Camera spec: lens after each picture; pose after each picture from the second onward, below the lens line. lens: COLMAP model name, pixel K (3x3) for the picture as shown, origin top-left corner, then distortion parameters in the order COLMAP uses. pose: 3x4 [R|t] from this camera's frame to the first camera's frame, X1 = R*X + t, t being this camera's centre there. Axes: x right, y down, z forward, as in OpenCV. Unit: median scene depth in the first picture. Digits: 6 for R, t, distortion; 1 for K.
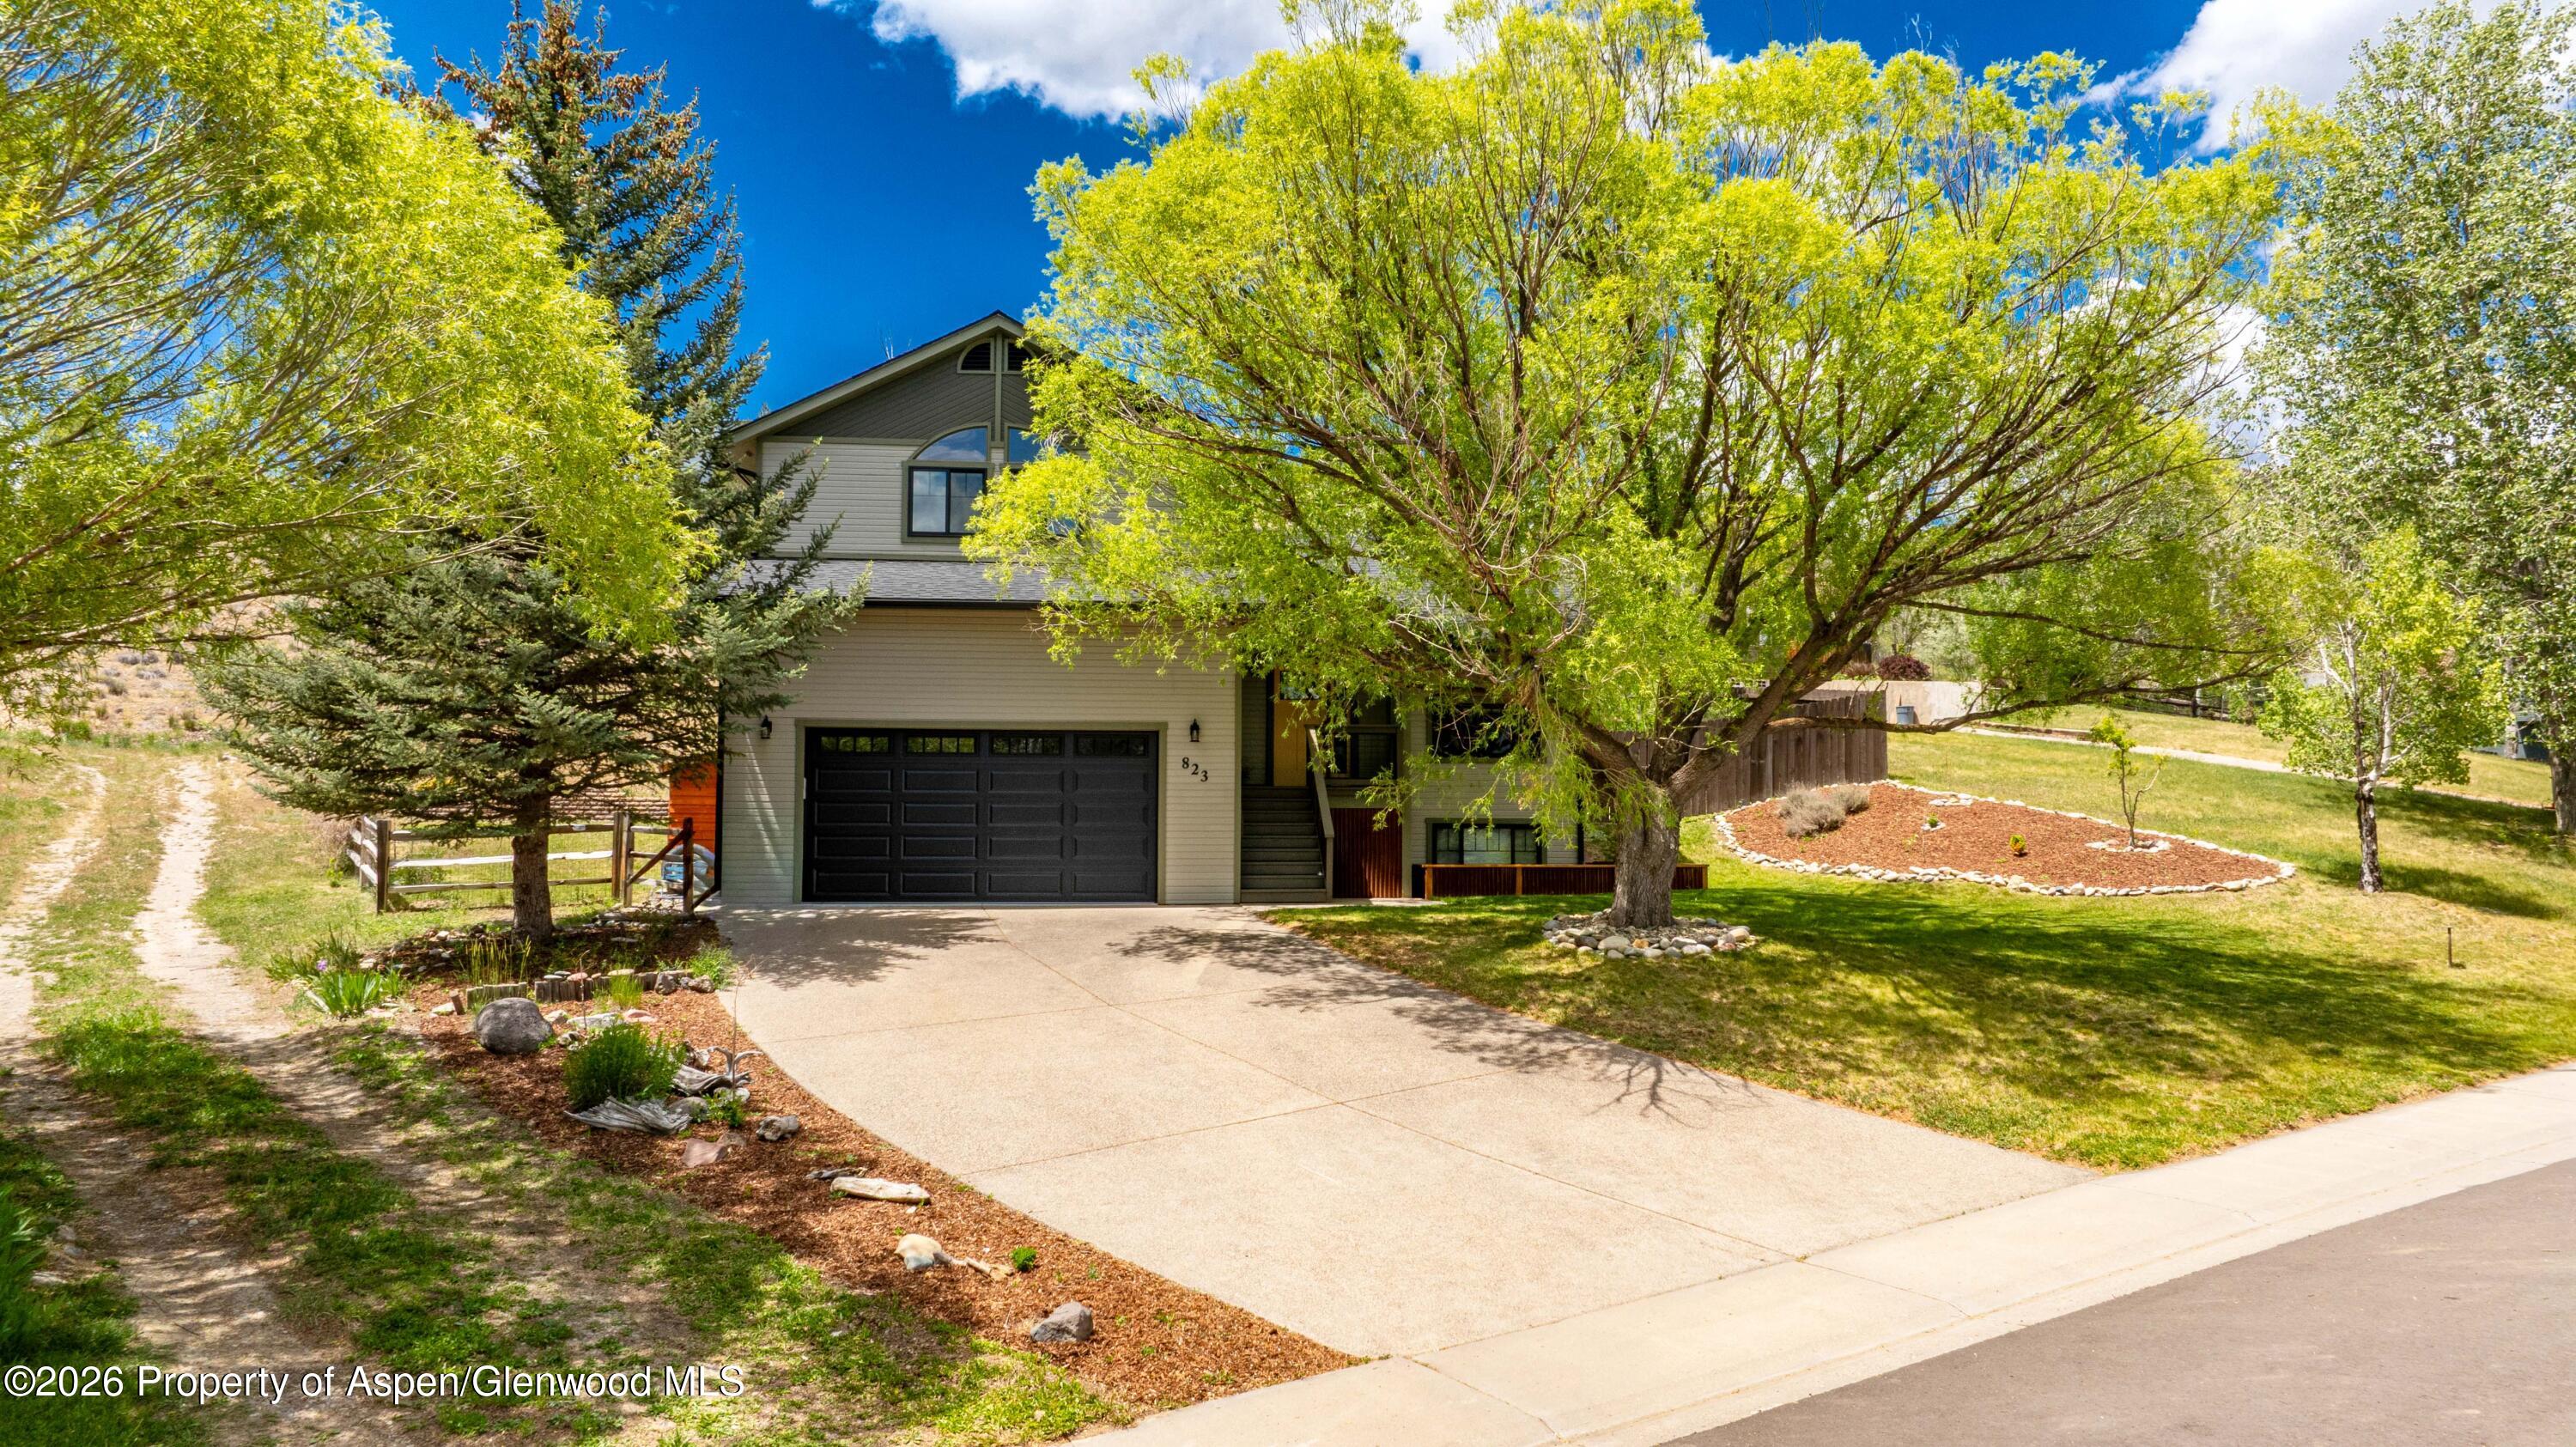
lens RADIAL K [[1841.4, 0, 1283.4], [0, 1841.4, 714.5], [0, 0, 1]] dist [-0.026992, 0.015845]
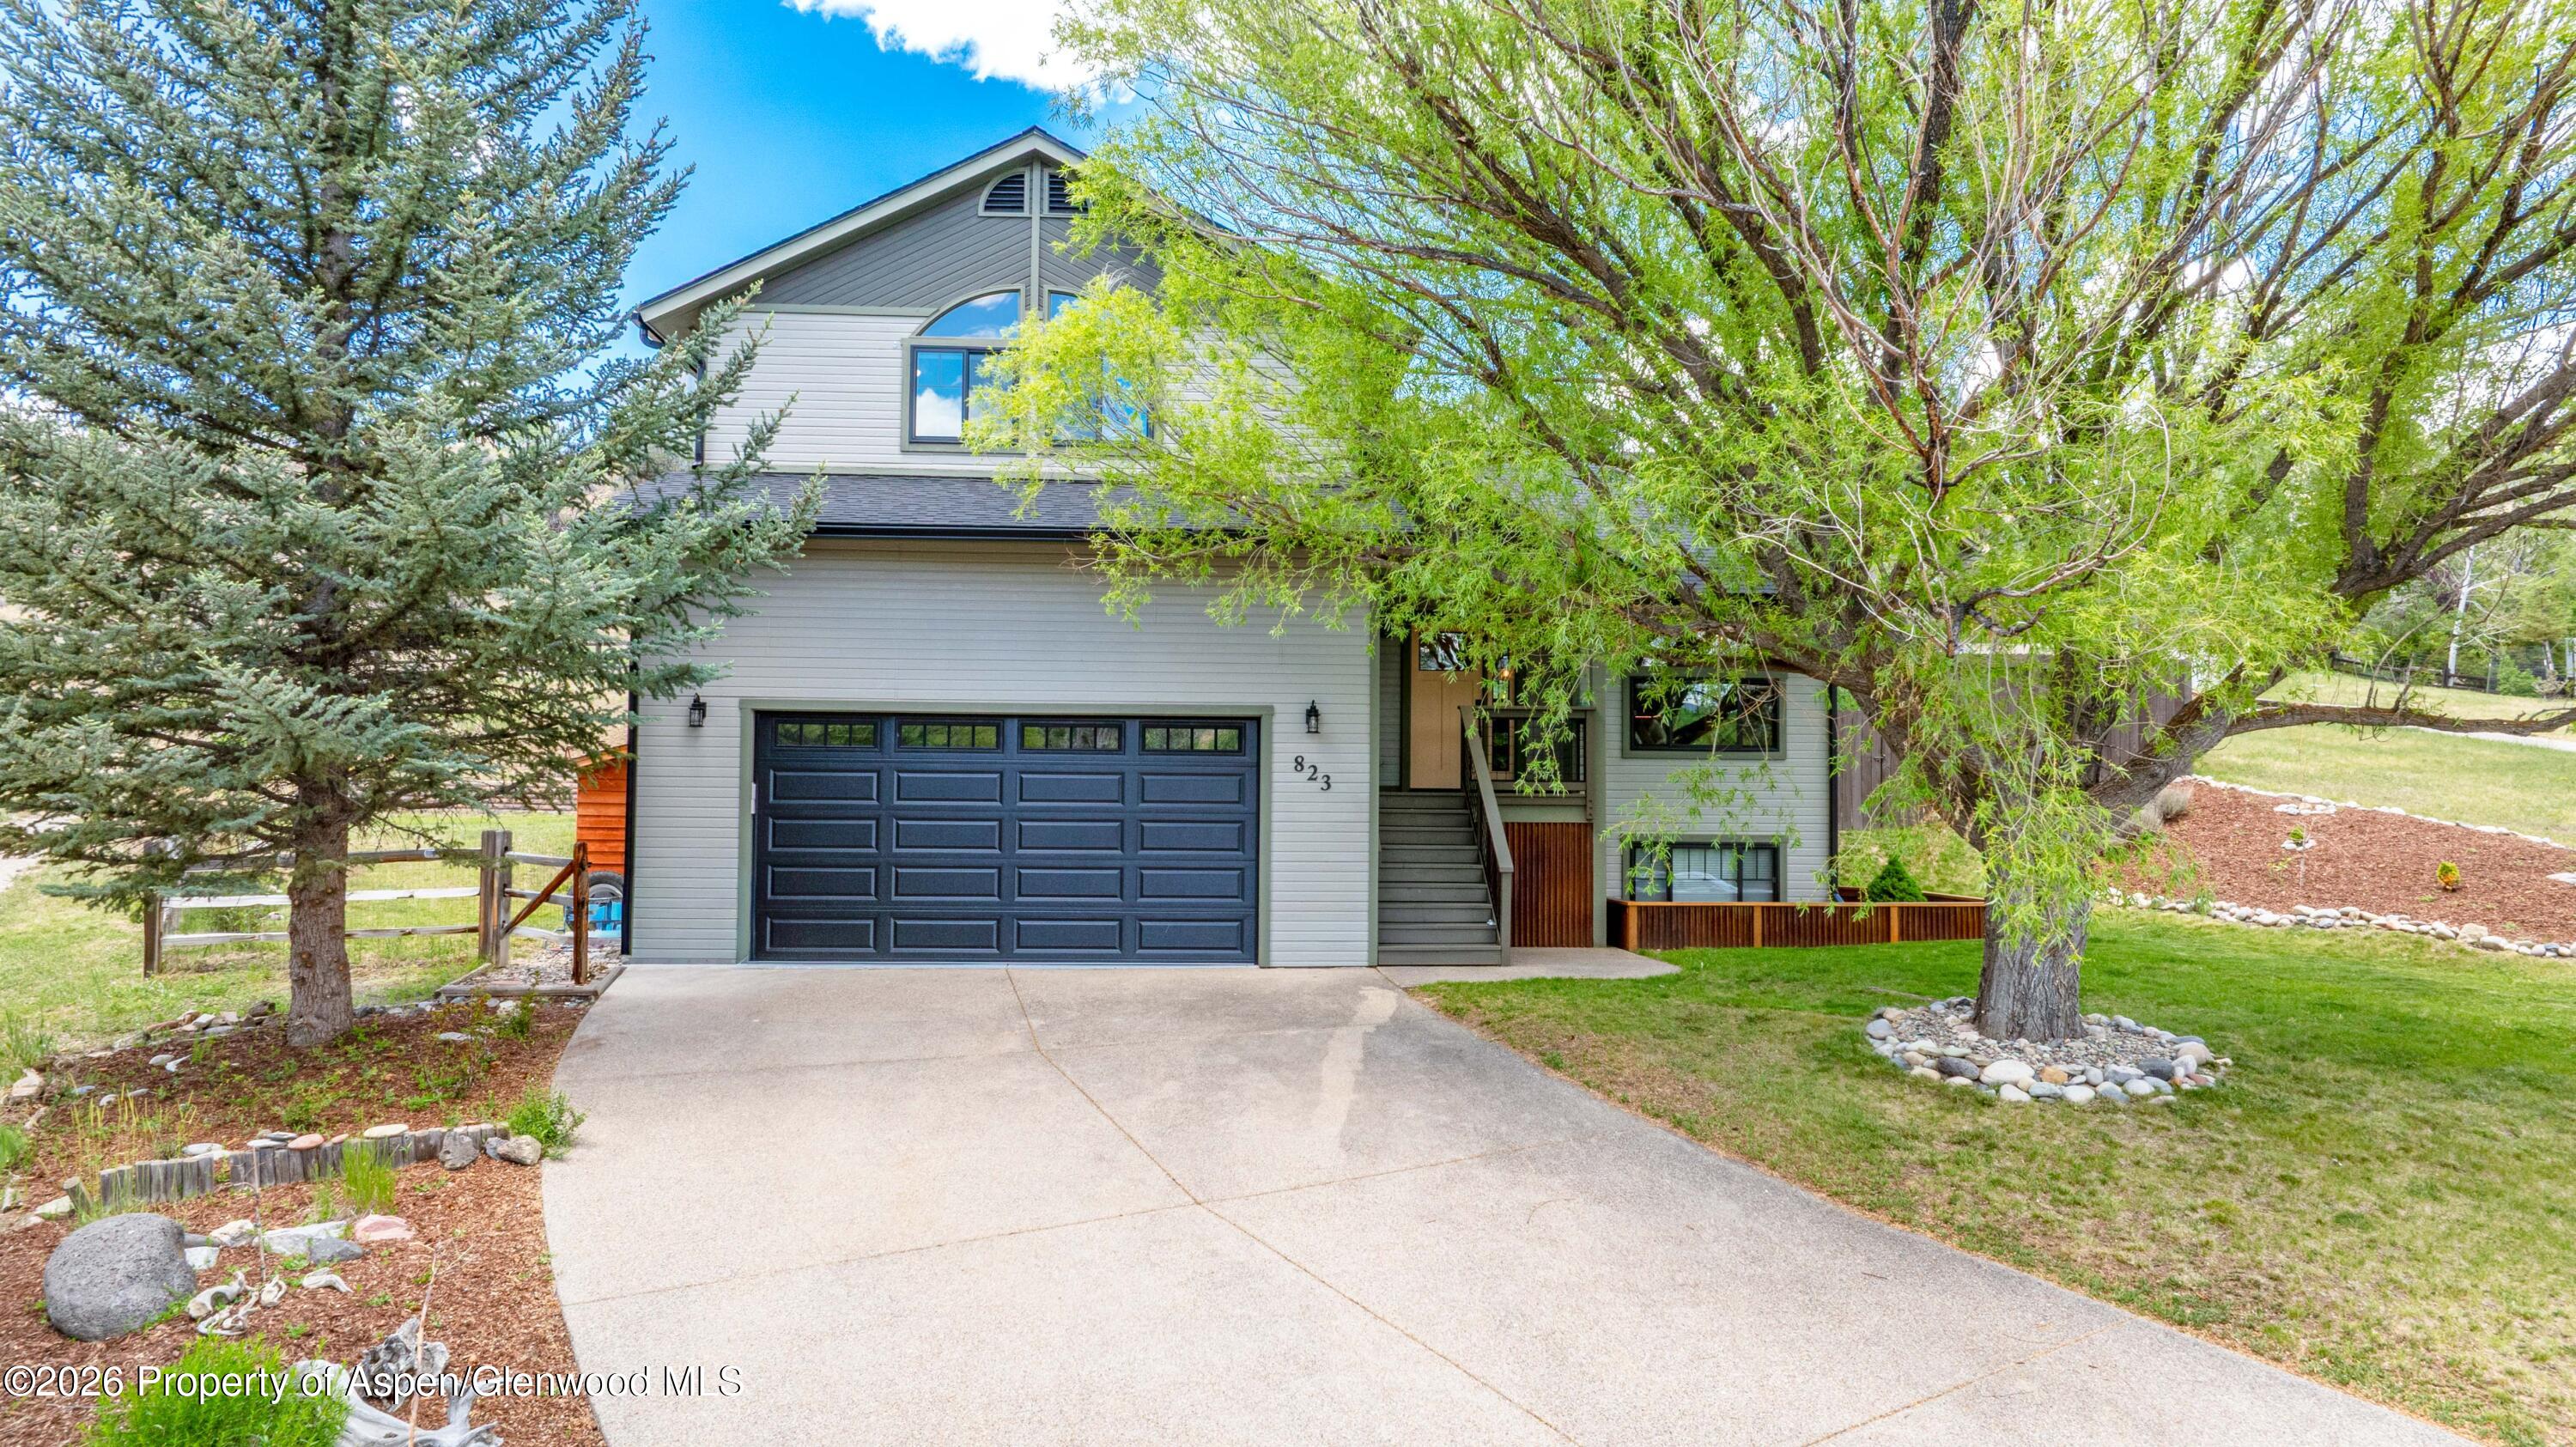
lens RADIAL K [[1841.4, 0, 1264.2], [0, 1841.4, 720.9], [0, 0, 1]] dist [-0.026992, 0.015845]
pose [[0.998848, 0.004254, -0.047806, -0.033917], [-0.003110, 0.999708, 0.023980, -0.006556], [0.047894, -0.023803, 0.998569, 0.313378]]
